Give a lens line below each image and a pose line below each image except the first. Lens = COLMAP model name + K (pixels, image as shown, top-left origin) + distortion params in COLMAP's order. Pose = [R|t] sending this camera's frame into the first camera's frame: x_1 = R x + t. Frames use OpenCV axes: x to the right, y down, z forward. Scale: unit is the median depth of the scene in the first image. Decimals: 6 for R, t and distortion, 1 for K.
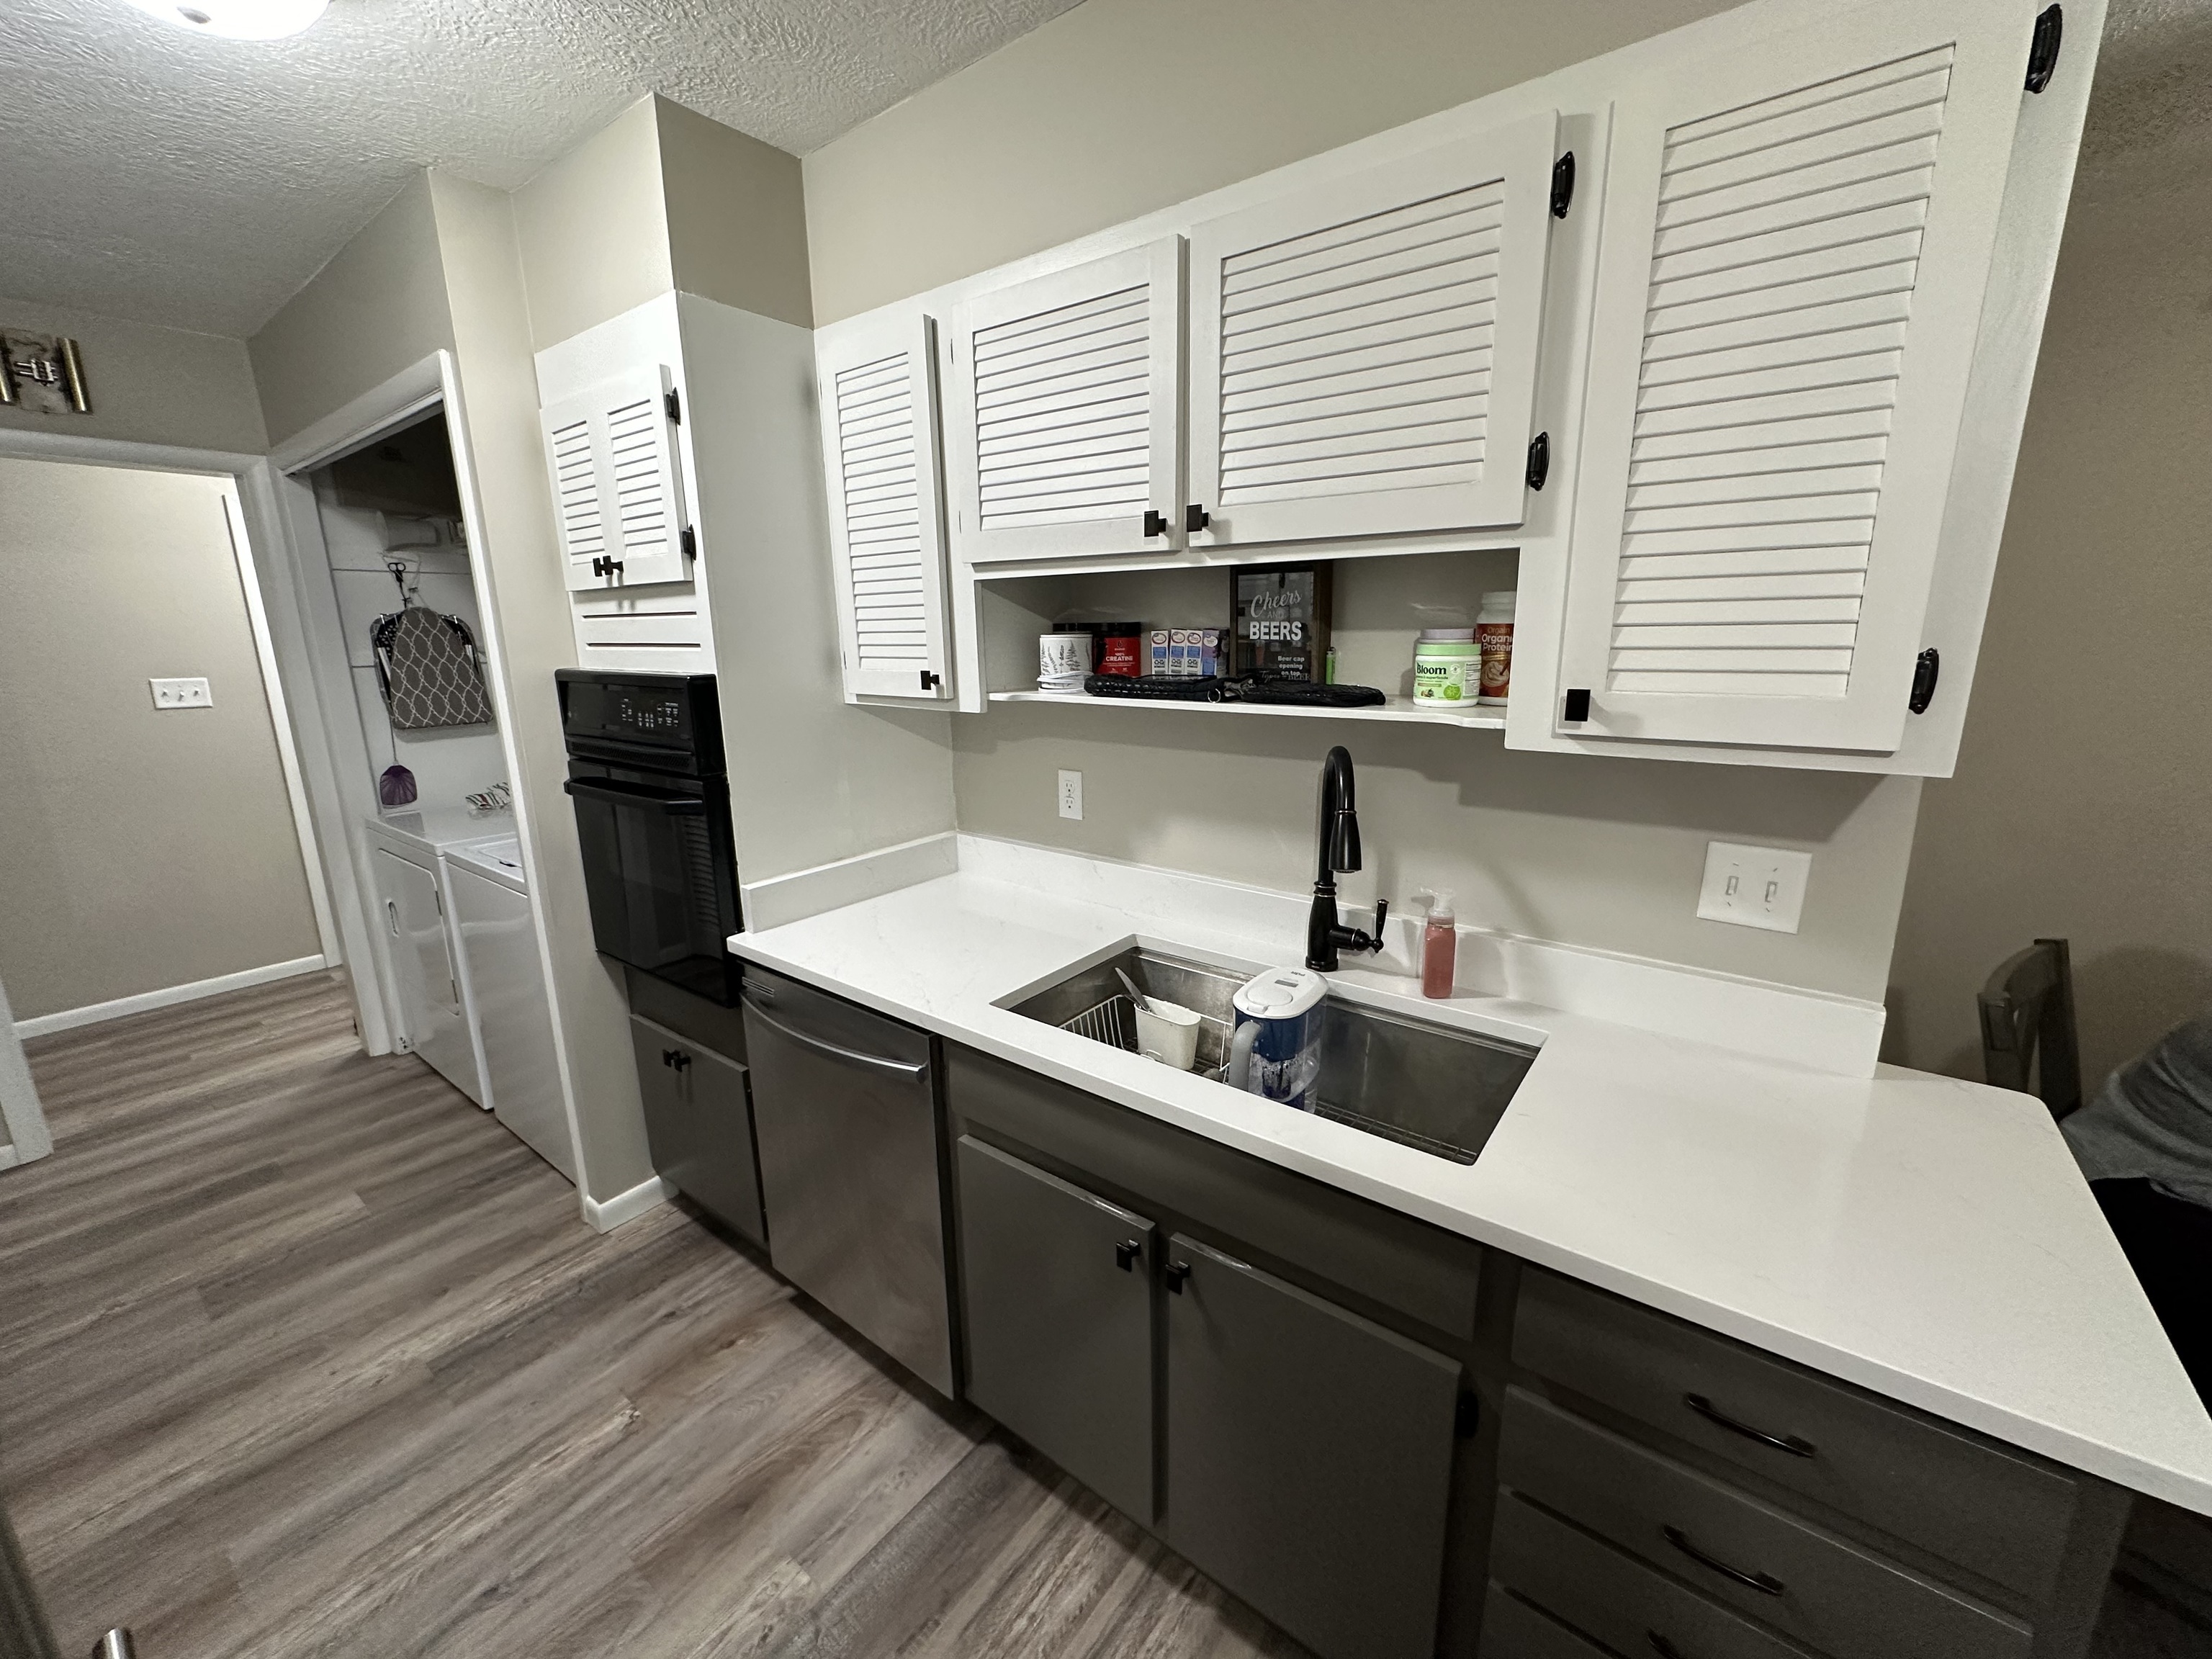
lens RADIAL K [[878.1, 0, 1102.2], [0, 878.1, 828.8], [0, 0, 1]] dist [-0.002700, 0.000177]
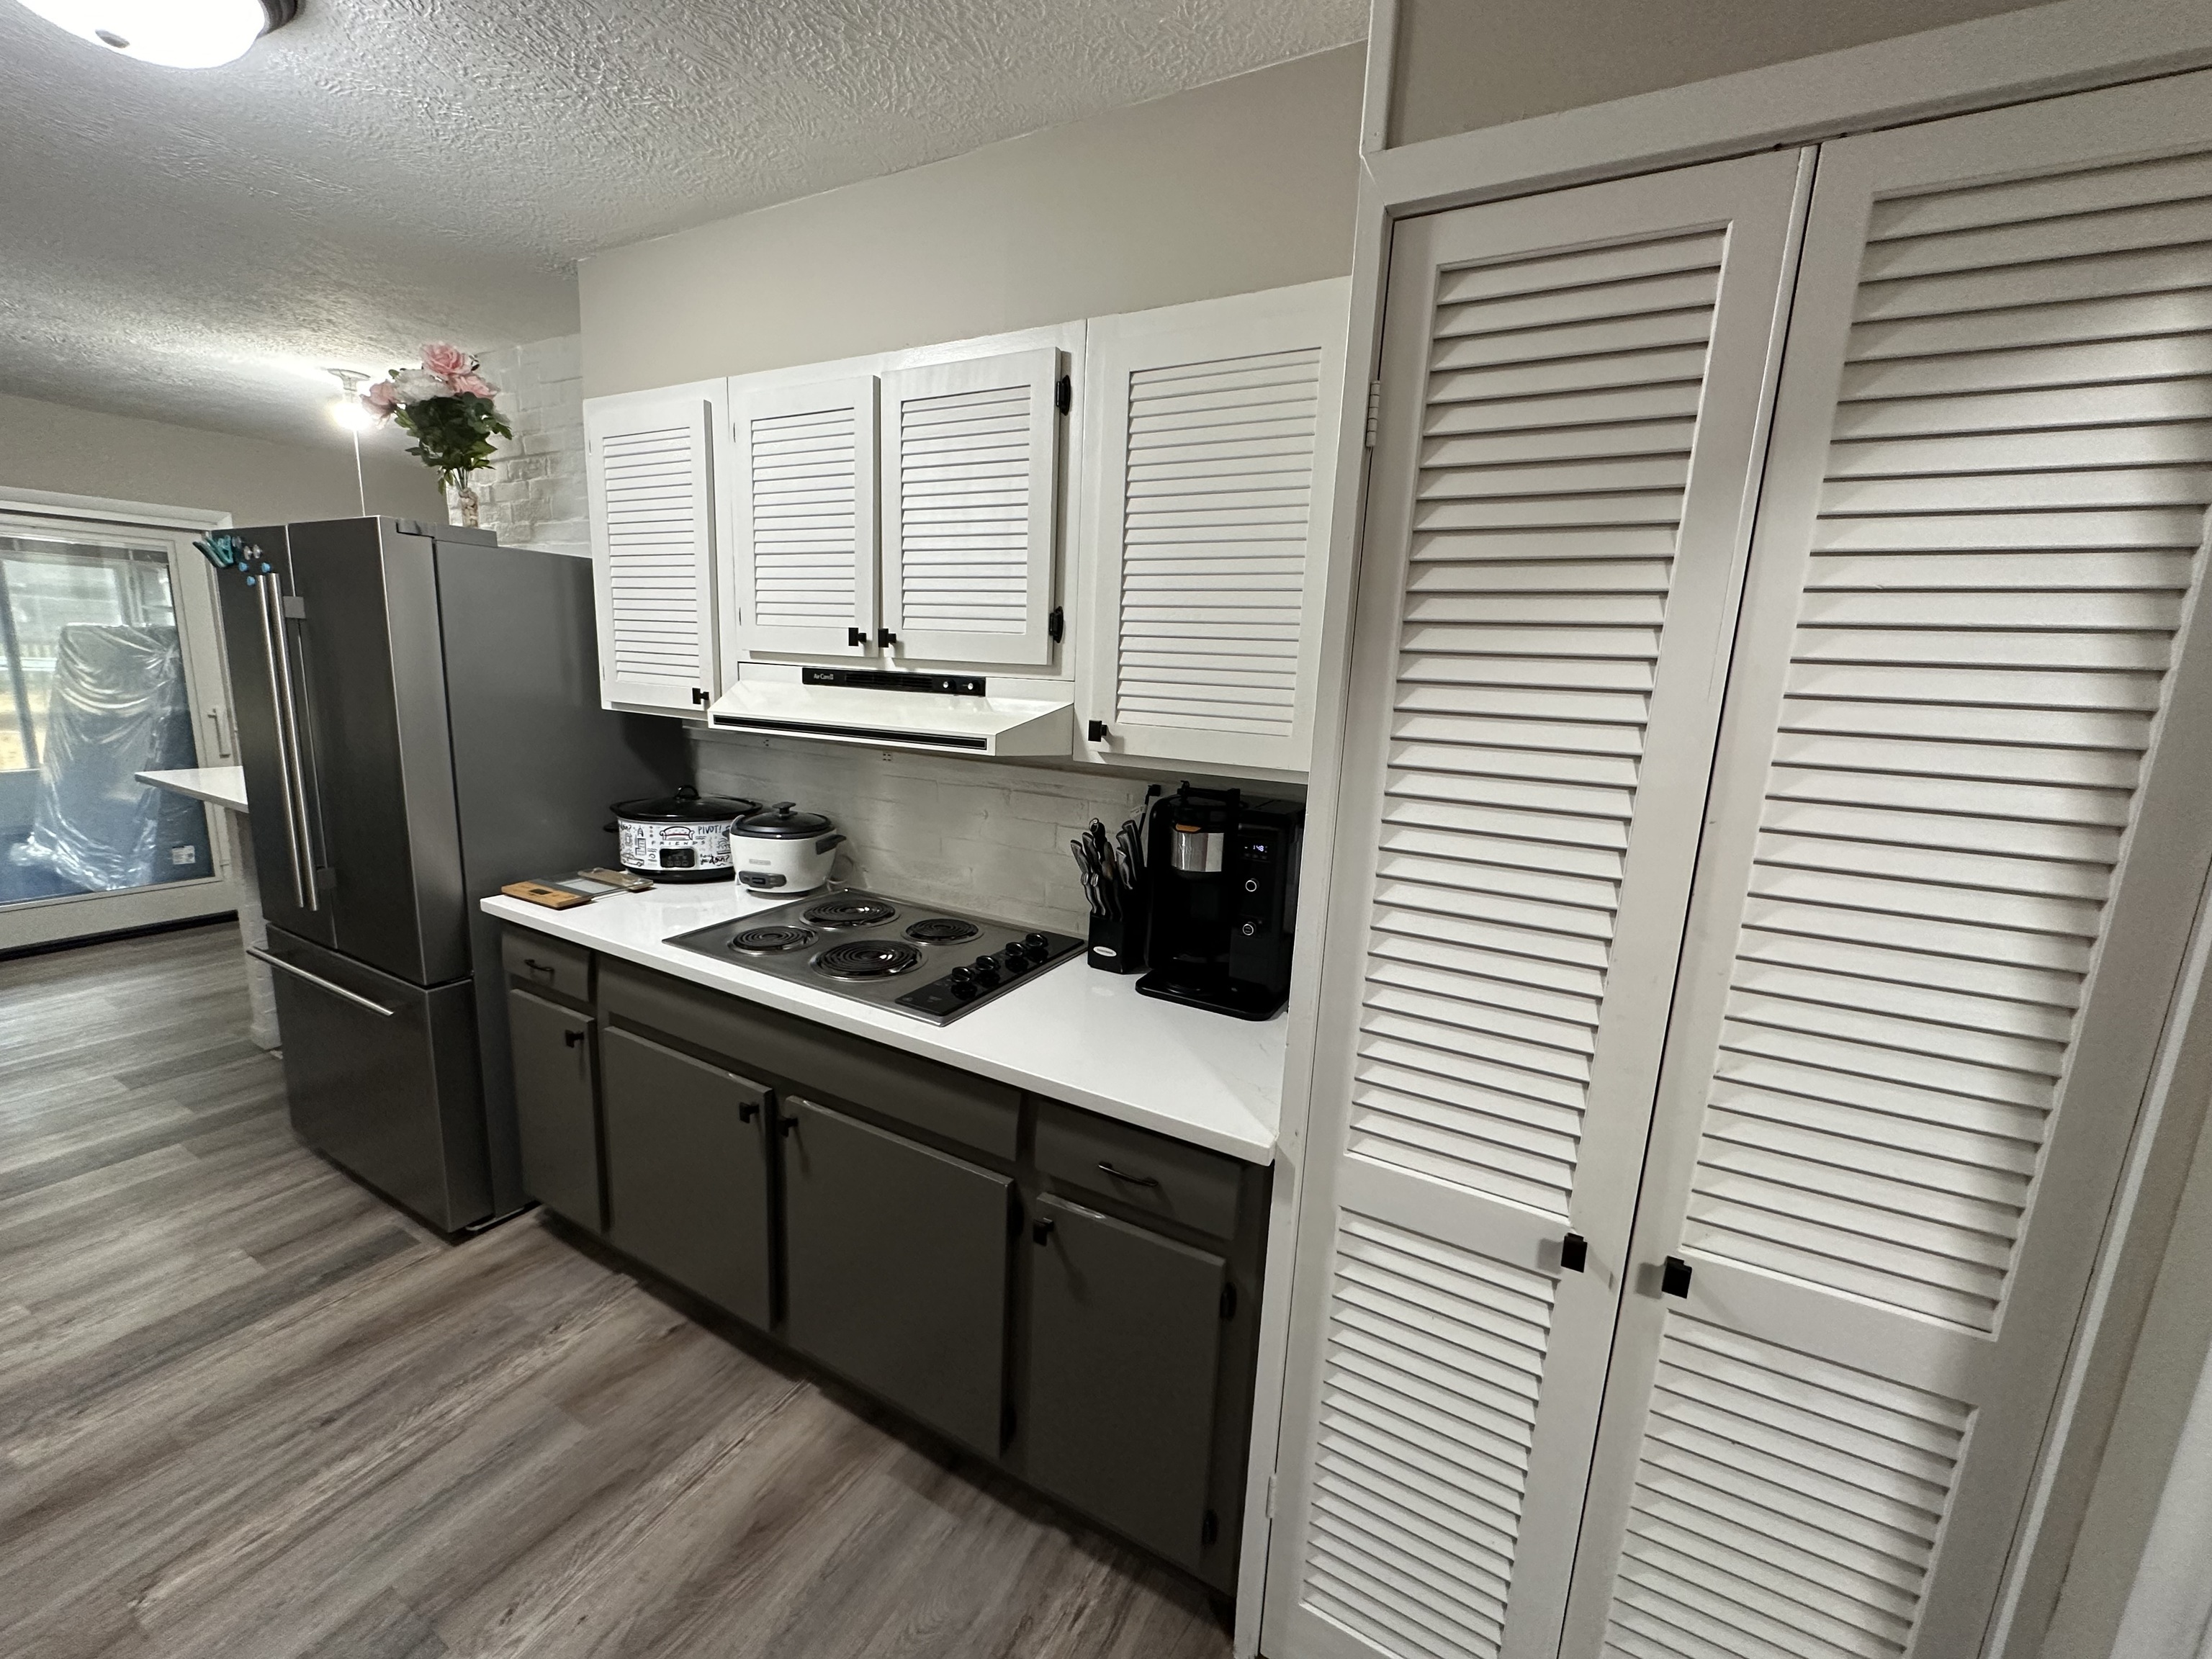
lens RADIAL K [[878.1, 0, 1102.2], [0, 878.1, 828.8], [0, 0, 1]] dist [-0.002700, 0.000177]
pose [[-0.987664, -0.006905, -0.156438, -1.244962], [-0.069960, 0.913237, 0.401376, -0.342142], [0.140093, 0.407369, -0.902455, 1.522414]]
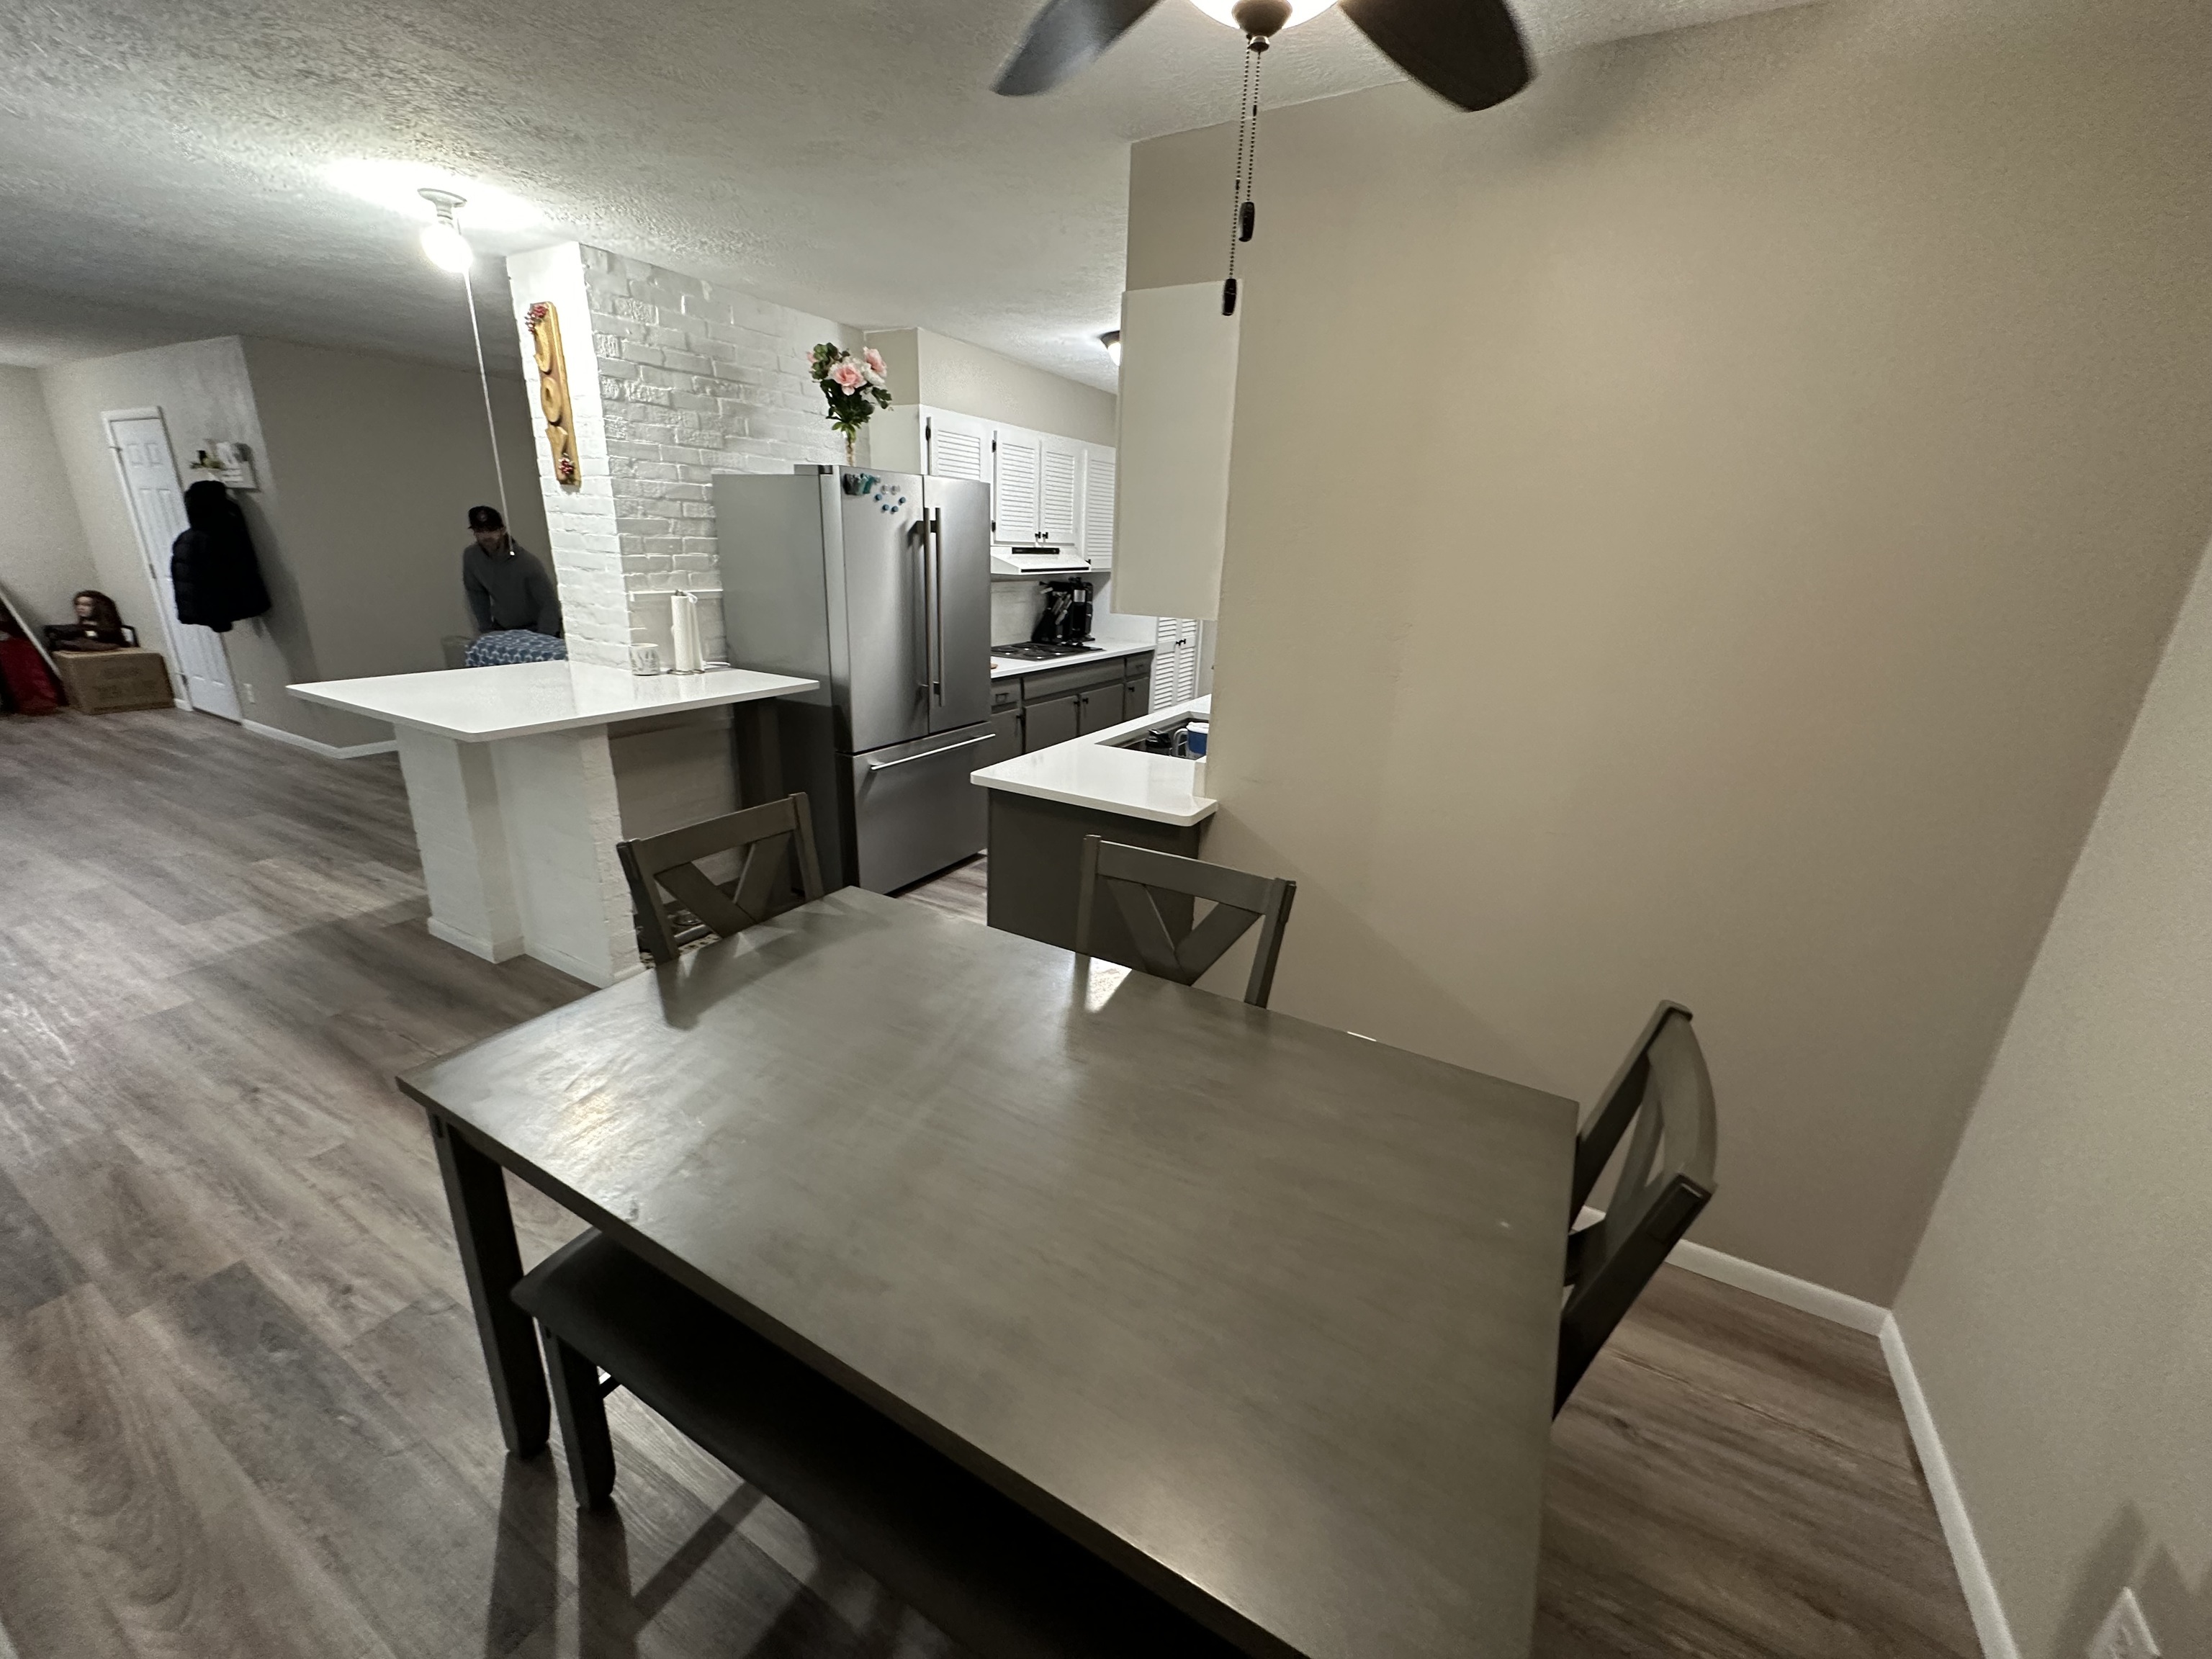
lens RADIAL K [[878.1, 0, 1102.2], [0, 878.1, 828.8], [0, 0, 1]] dist [-0.002700, 0.000177]
pose [[0.137098, 0.326034, -0.935364, 1.834613], [-0.263038, 0.922362, 0.282948, -0.098911], [0.954995, 0.207245, 0.212213, 0.271572]]
